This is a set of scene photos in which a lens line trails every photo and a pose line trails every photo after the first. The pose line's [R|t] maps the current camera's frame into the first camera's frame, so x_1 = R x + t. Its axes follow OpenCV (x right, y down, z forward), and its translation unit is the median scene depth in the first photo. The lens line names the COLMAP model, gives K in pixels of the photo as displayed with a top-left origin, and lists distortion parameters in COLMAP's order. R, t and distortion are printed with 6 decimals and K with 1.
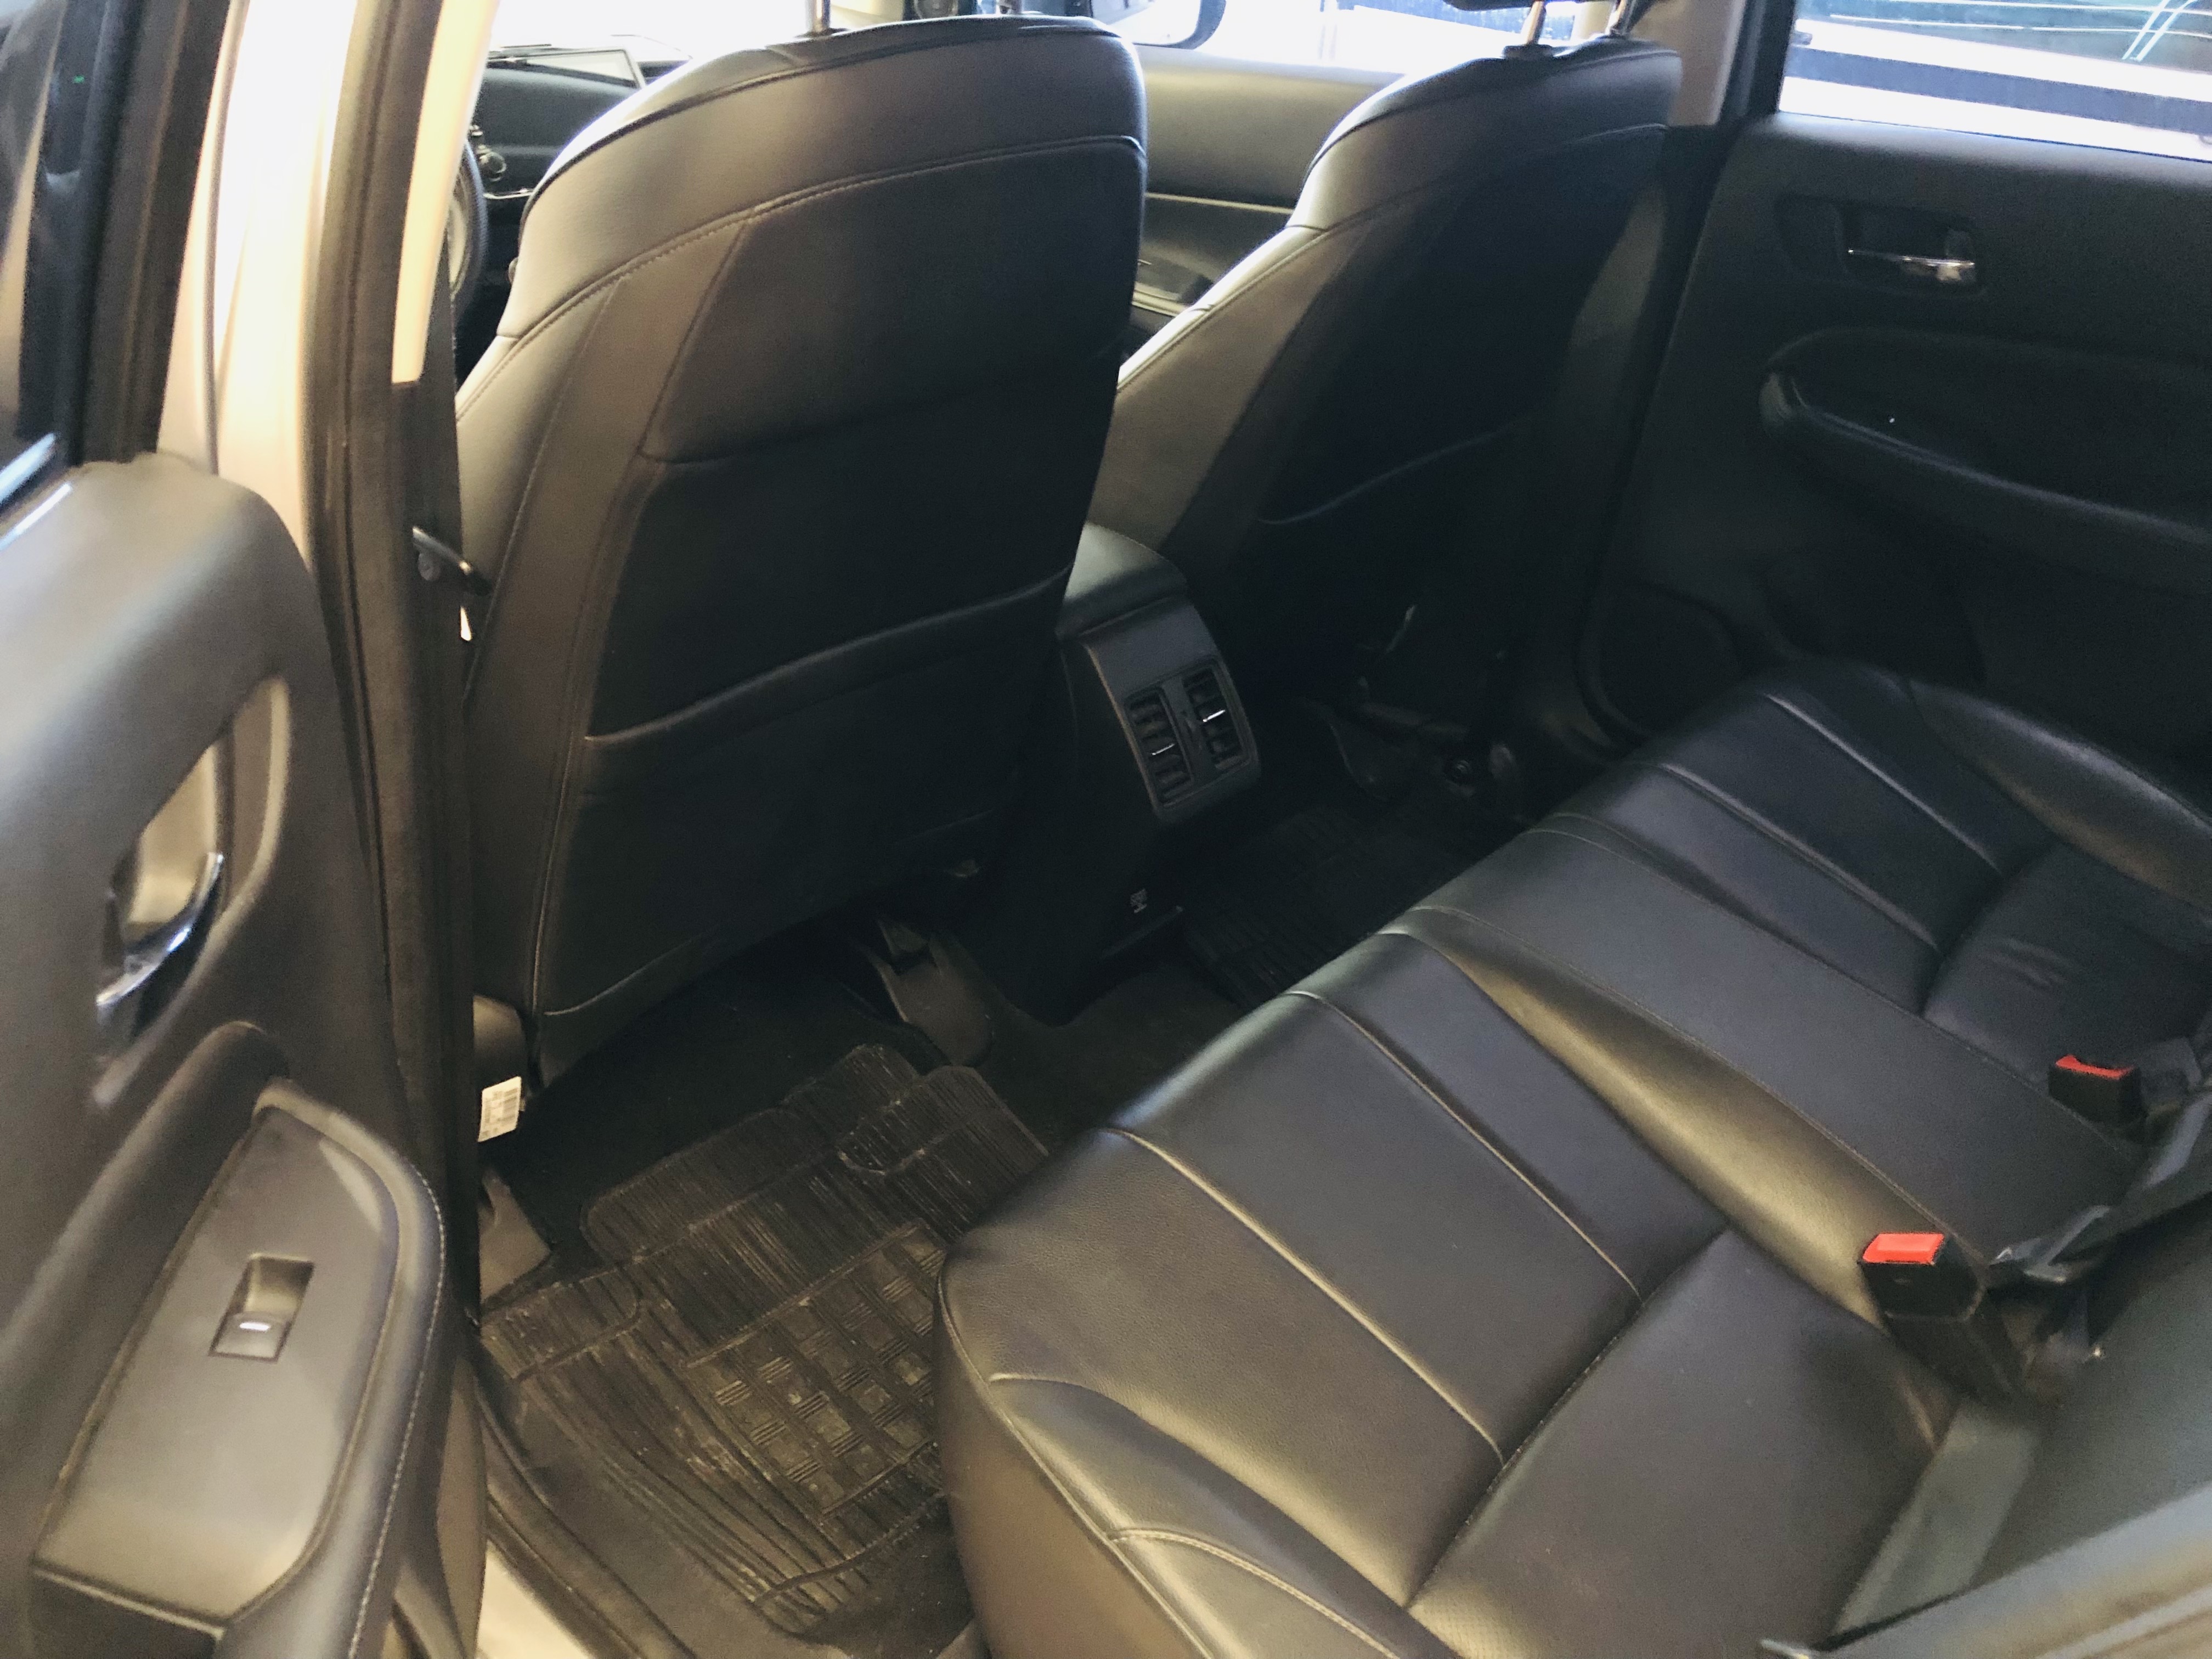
lens RADIAL K [[1761.4, 0, 1078.6], [0, 1761.4, 812.0], [0, 0, 1]] dist [0.120210, -0.158806]
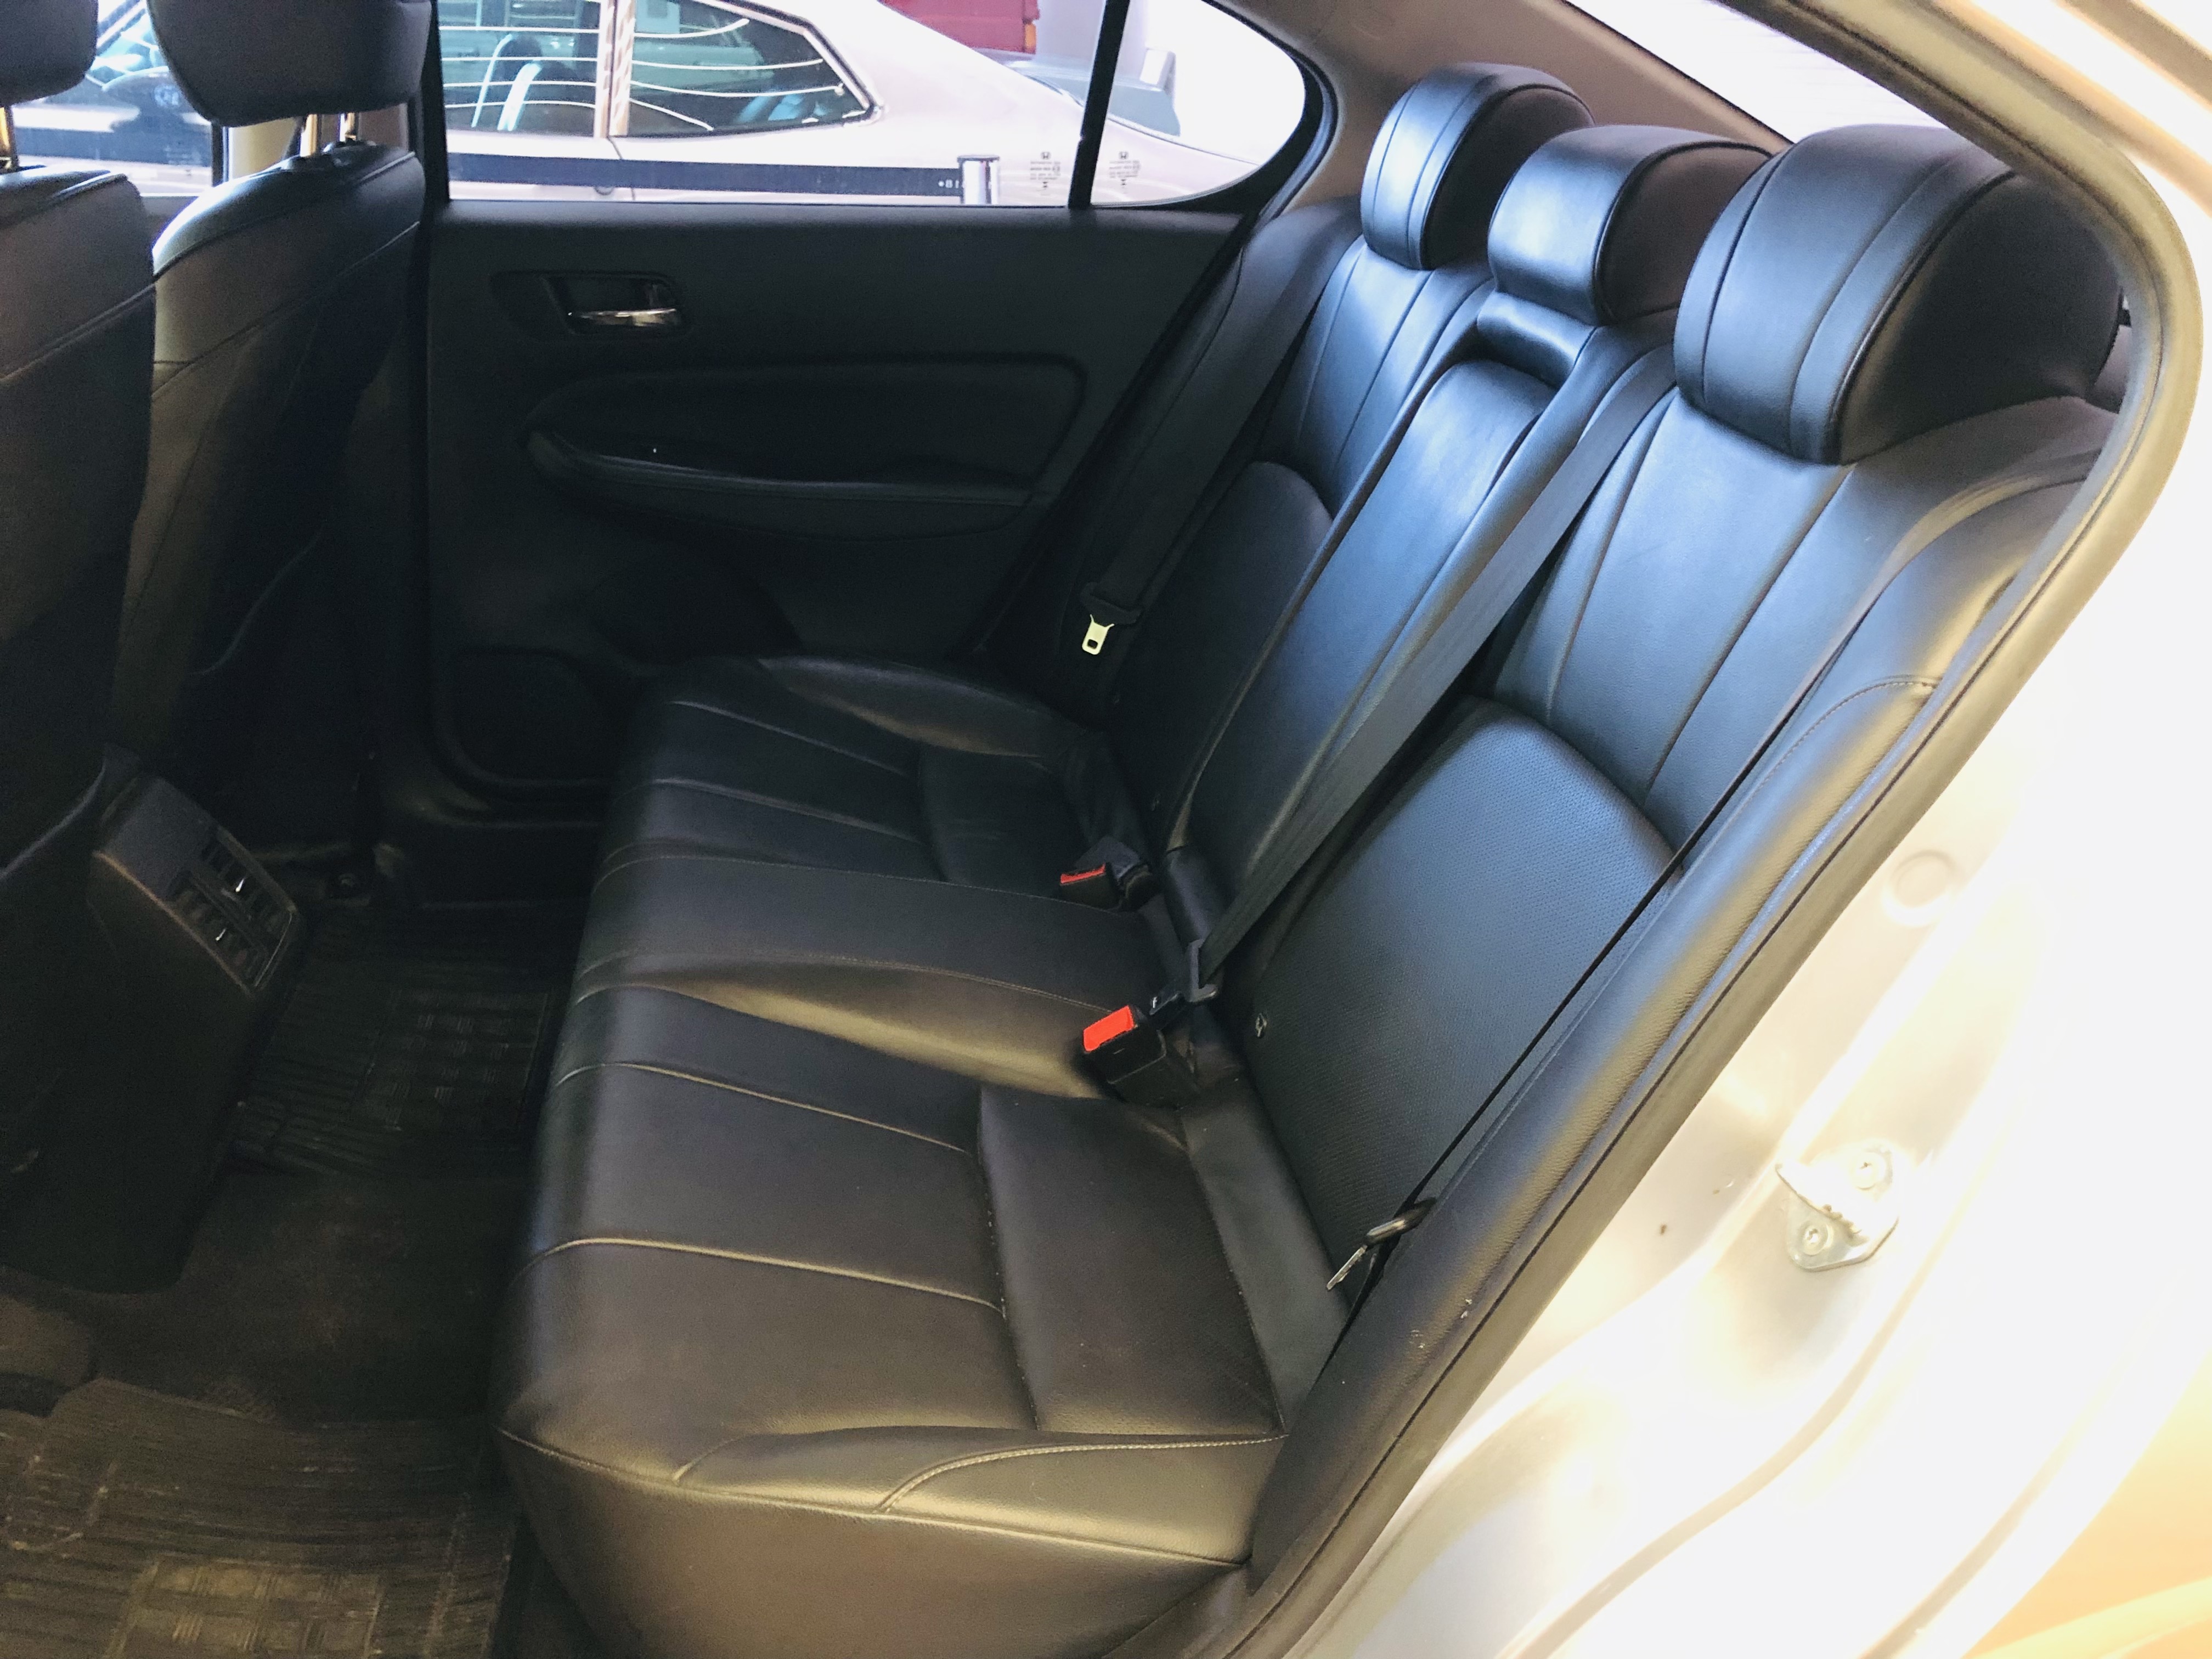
lens RADIAL K [[1779.7, 0, 1106.0], [0, 1779.7, 829.5], [0, 0, 1]] dist [0.098256, -0.226024]
pose [[0.647021, -0.331724, 0.686529, -0.244830], [0.351938, 0.928677, 0.117043, -0.028562], [-0.676390, 0.165886, 0.717620, 0.026500]]
